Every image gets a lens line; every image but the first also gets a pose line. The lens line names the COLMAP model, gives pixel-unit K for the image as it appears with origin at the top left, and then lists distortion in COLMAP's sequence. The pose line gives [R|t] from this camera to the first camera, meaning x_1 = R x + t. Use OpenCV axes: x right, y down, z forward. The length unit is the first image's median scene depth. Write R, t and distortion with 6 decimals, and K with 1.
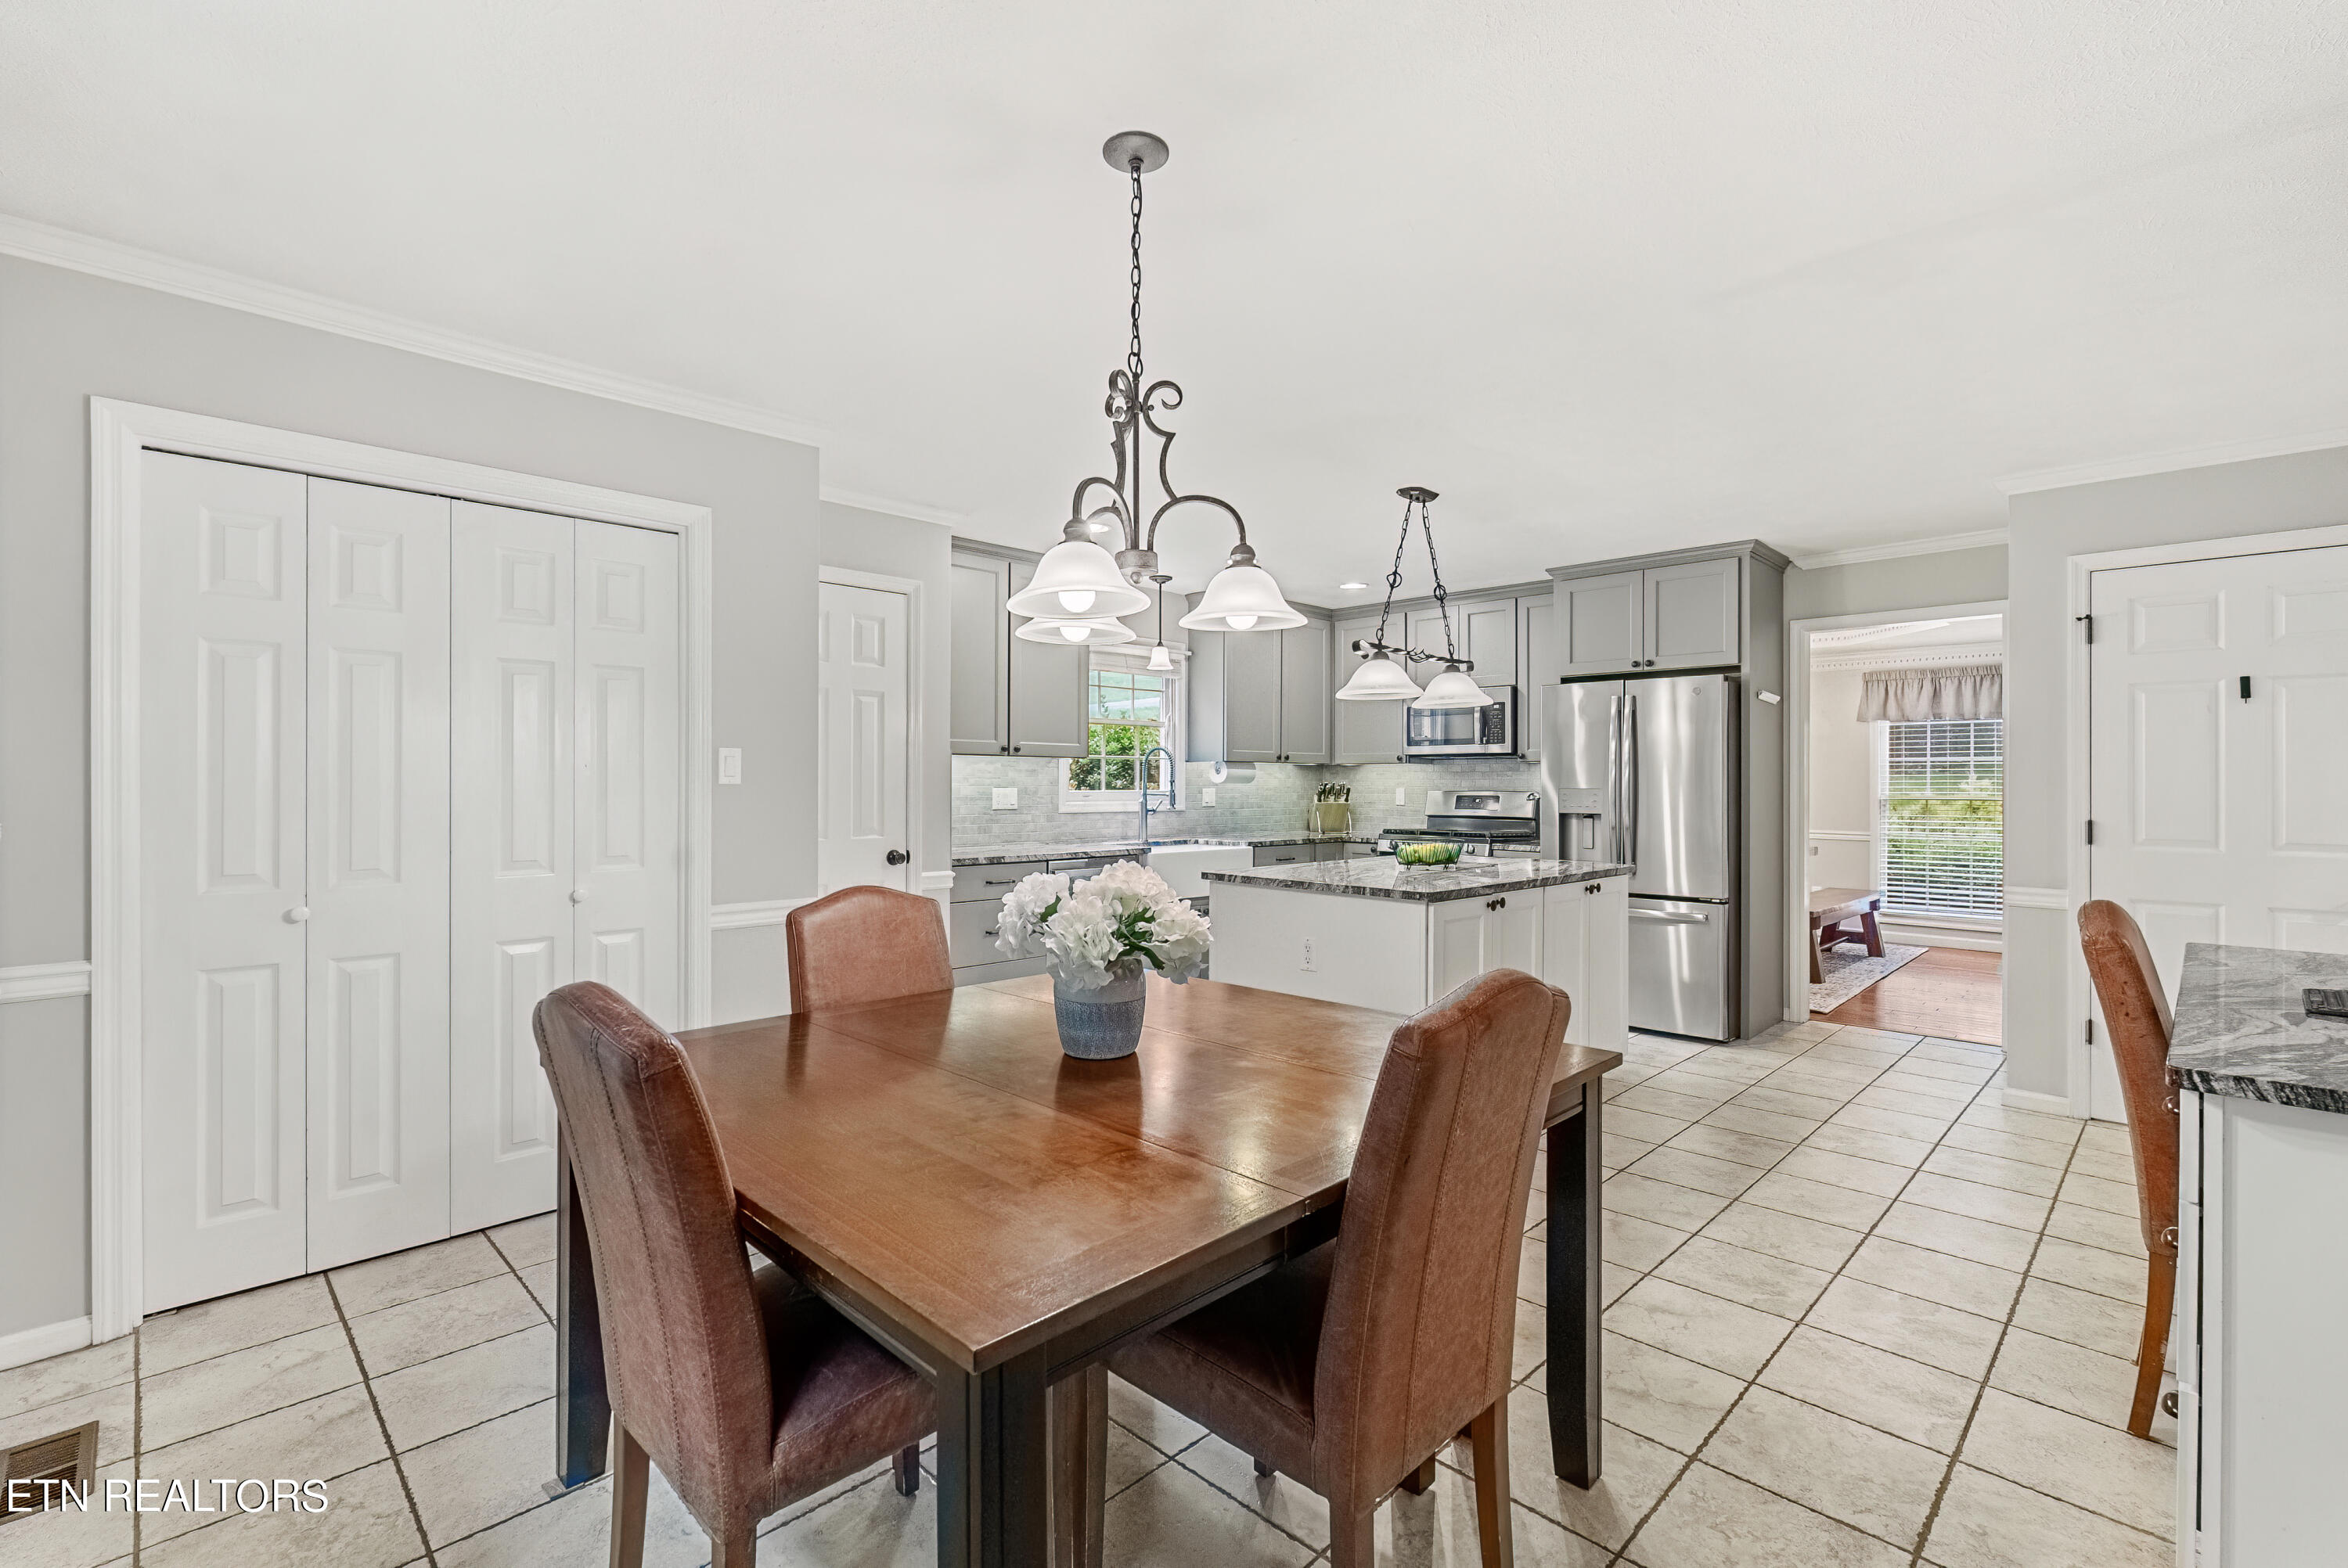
lens RADIAL K [[1044.5, 0, 1174.7], [0, 1044.5, 772.7], [0, 0, 1]] dist [-0.004837, 0.001068]
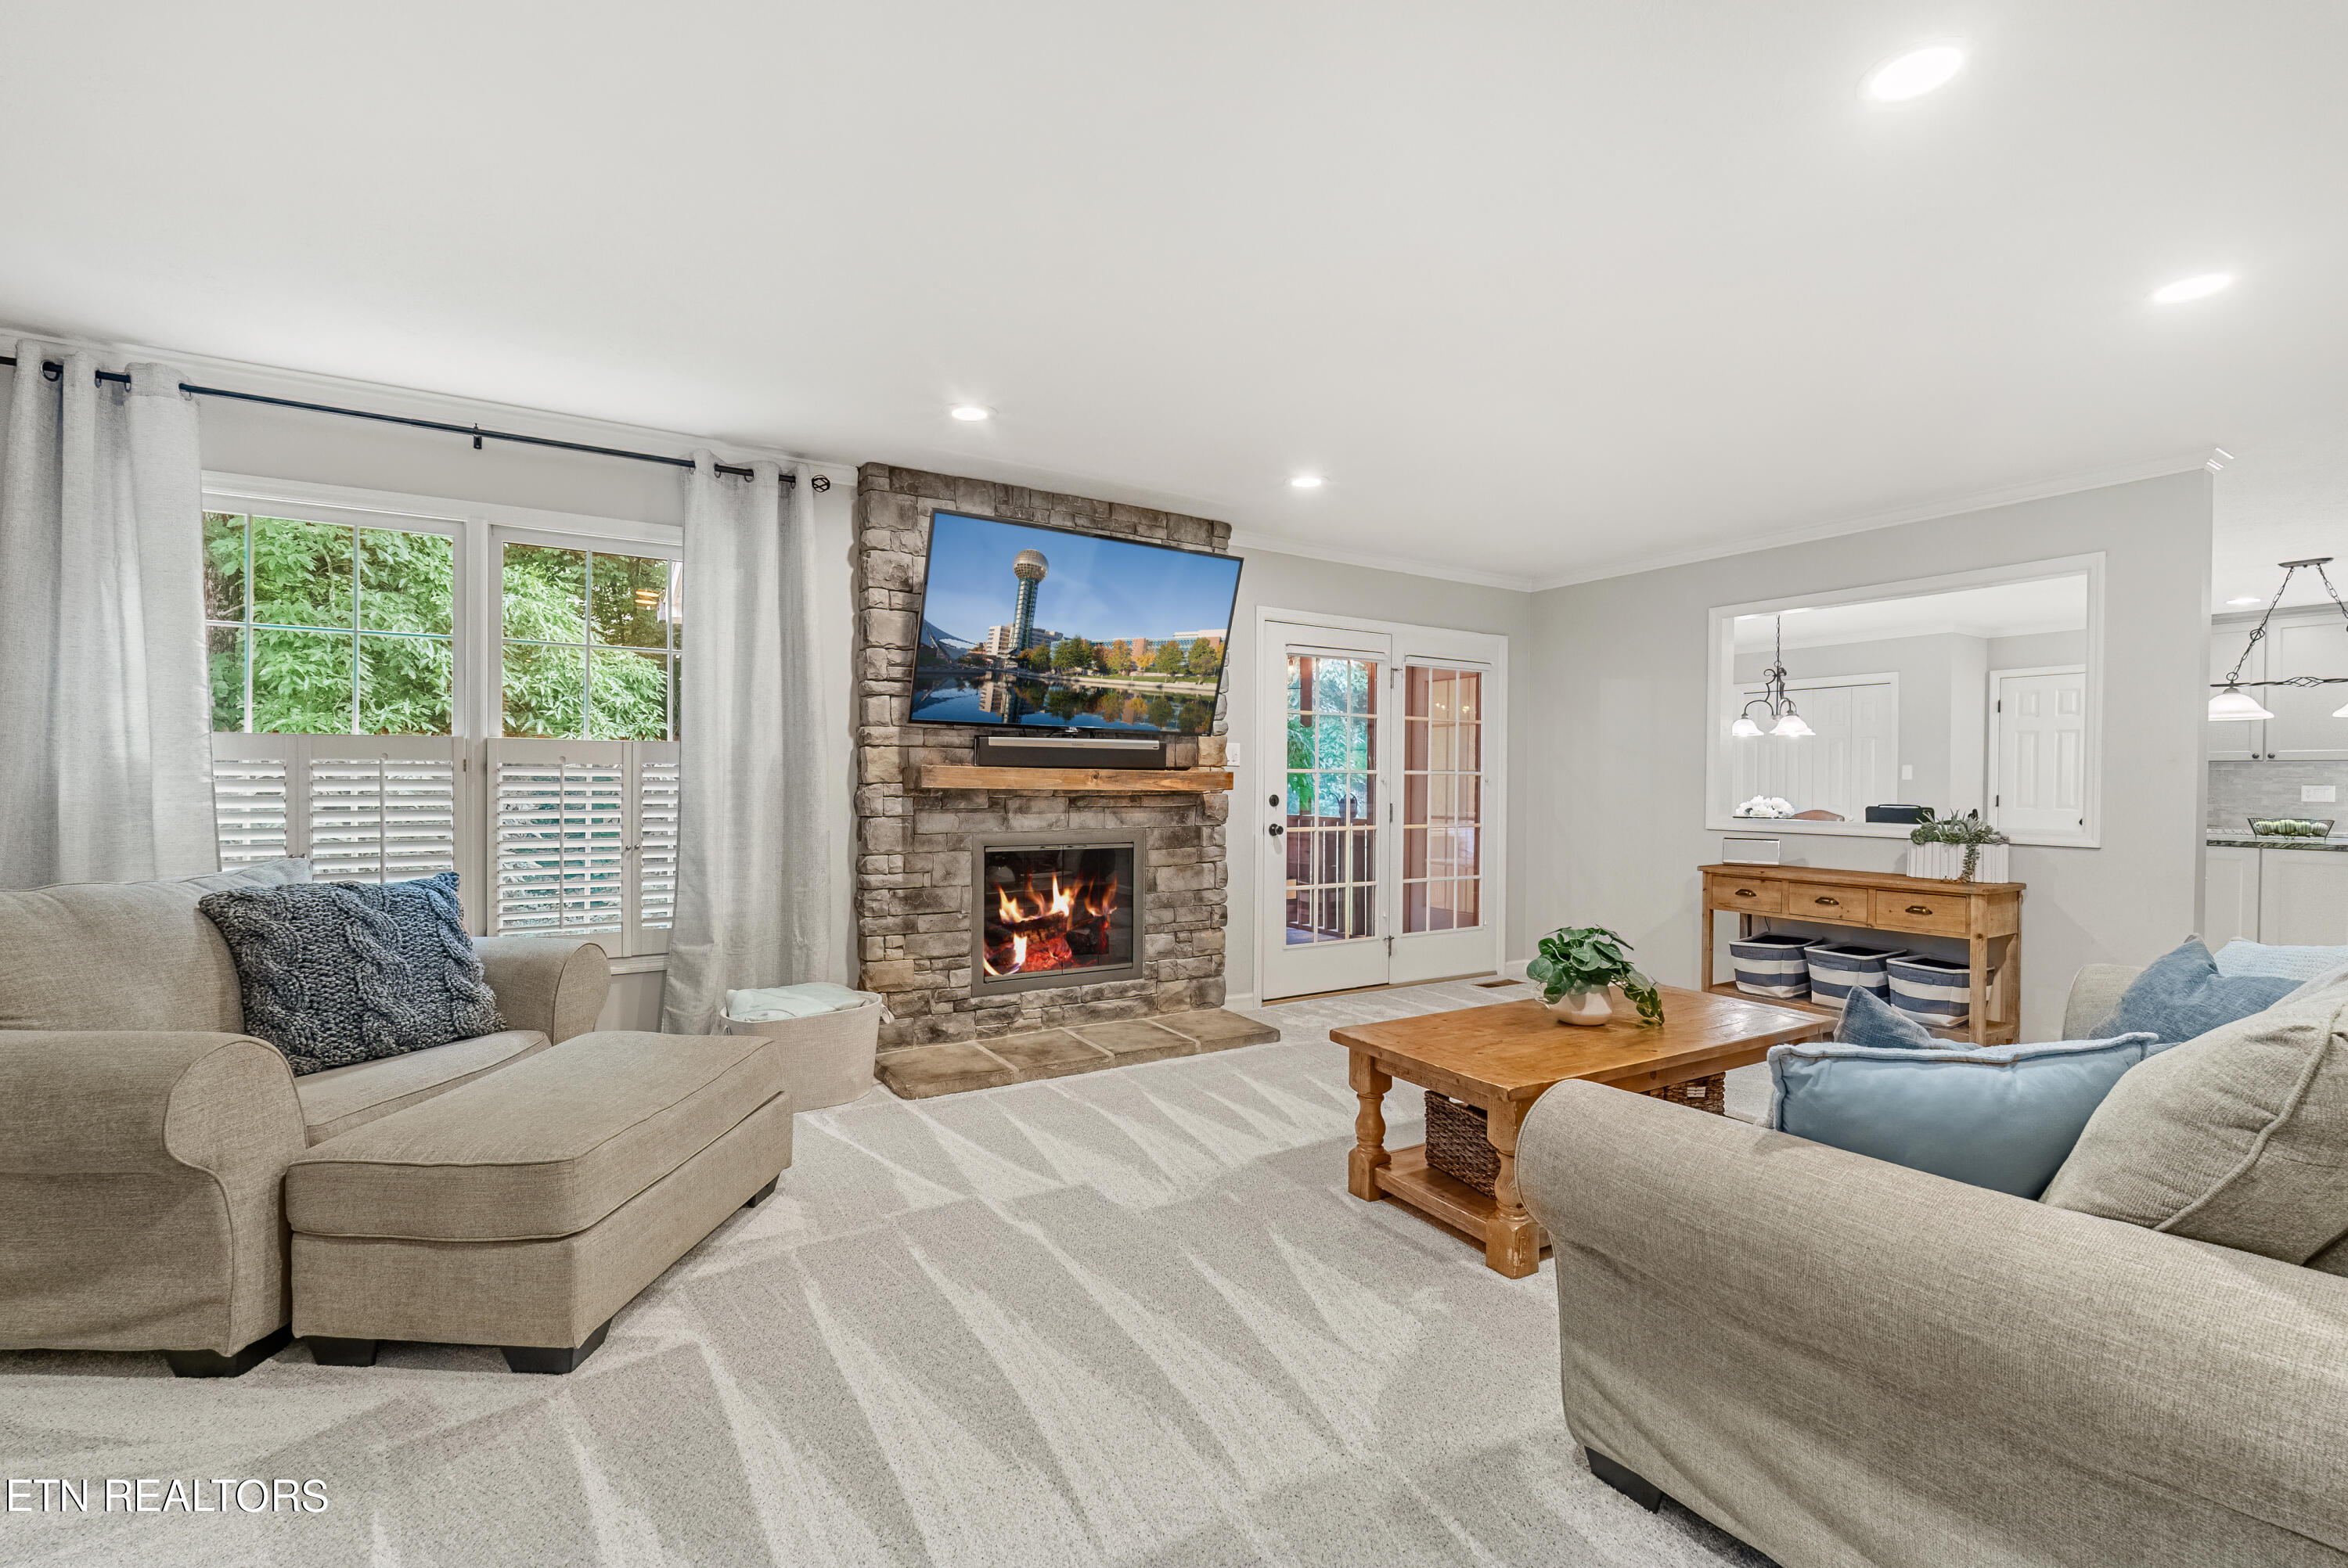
lens RADIAL K [[1044.5, 0, 1180.6], [0, 1044.5, 809.2], [0, 0, 1]] dist [-0.004837, 0.001068]
pose [[-0.219188, 0.019803, -0.975482, 1.484232], [-0.001469, 0.999786, 0.020626, 0.020028], [0.975682, 0.005954, -0.219112, -0.089952]]
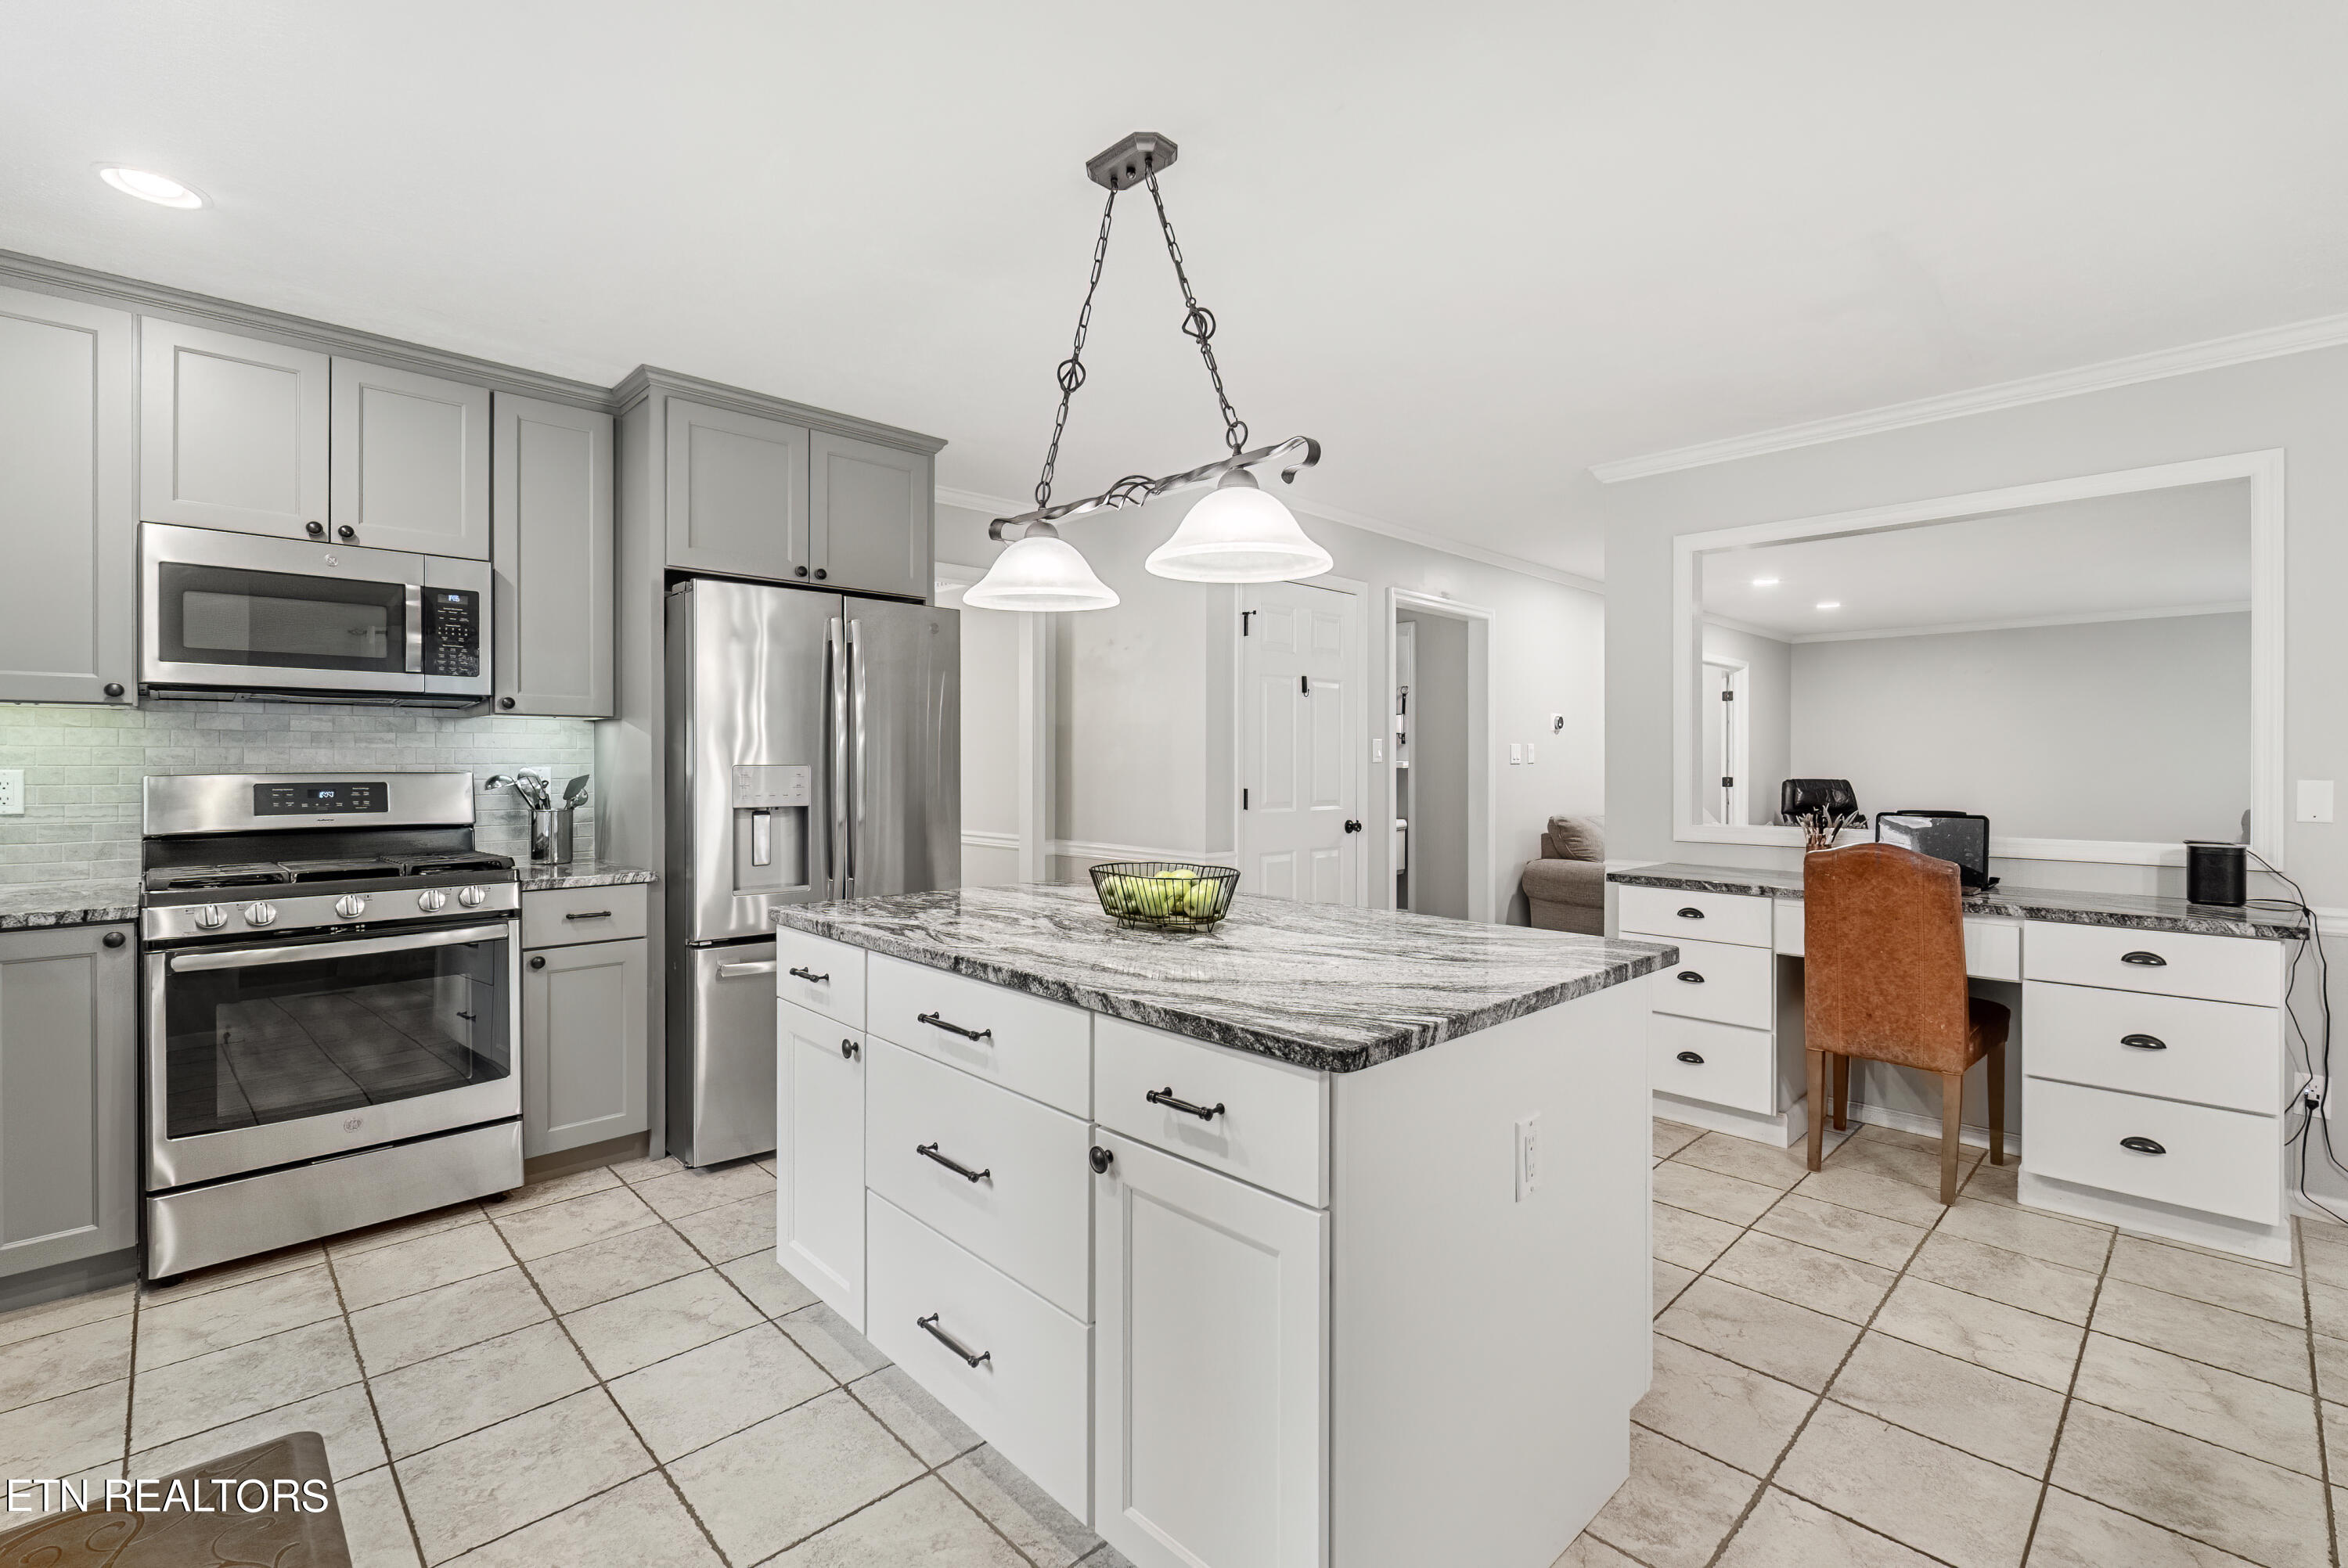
lens RADIAL K [[1044.5, 0, 1181.6], [0, 1044.5, 764.7], [0, 0, 1]] dist [-0.004837, 0.001068]
pose [[0.011803, -0.006385, 0.999910, -0.203195], [-0.010002, 0.999929, 0.006503, 0.008620], [-0.999880, -0.010077, 0.011738, 0.774109]]
